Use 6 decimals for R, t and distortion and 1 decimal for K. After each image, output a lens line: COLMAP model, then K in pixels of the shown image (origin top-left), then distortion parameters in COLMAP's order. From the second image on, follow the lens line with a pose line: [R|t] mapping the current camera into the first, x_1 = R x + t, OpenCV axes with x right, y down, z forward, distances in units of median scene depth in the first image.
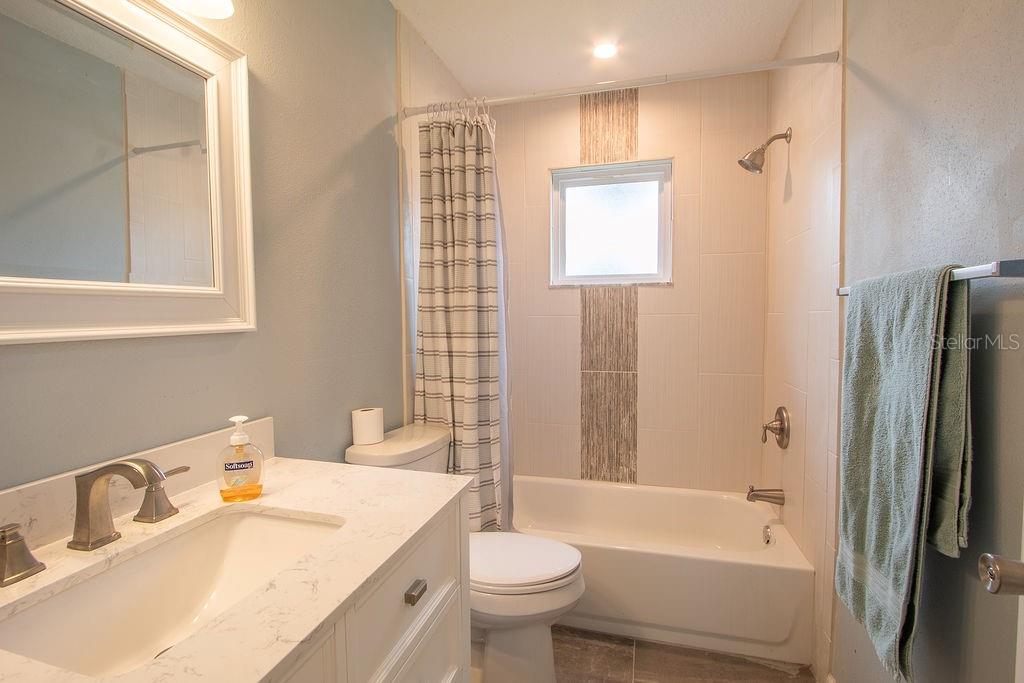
lens RADIAL K [[475.1, 0, 510.8], [0, 475.1, 343.2], [0, 0, 1]] dist [-0.017788, 0.002833]
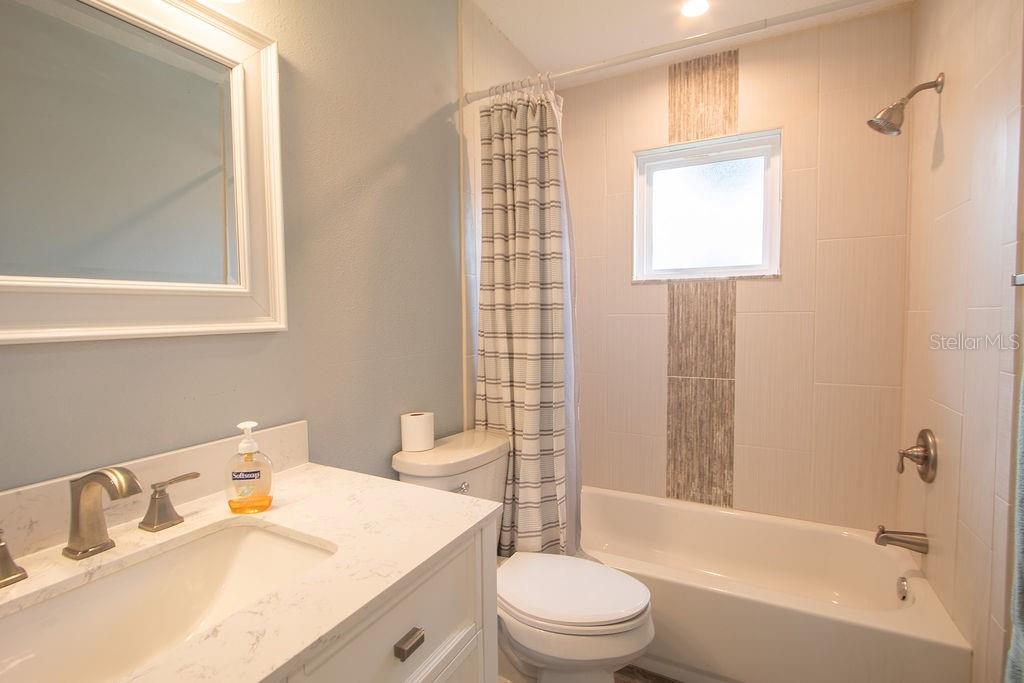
lens RADIAL K [[475.1, 0, 510.8], [0, 475.1, 343.2], [0, 0, 1]] dist [-0.017788, 0.002833]
pose [[0.977736, 0.010074, -0.209596, 0.064965], [-0.009561, 0.999948, 0.003458, -0.005134], [0.209620, -0.001377, 0.977782, 0.099312]]
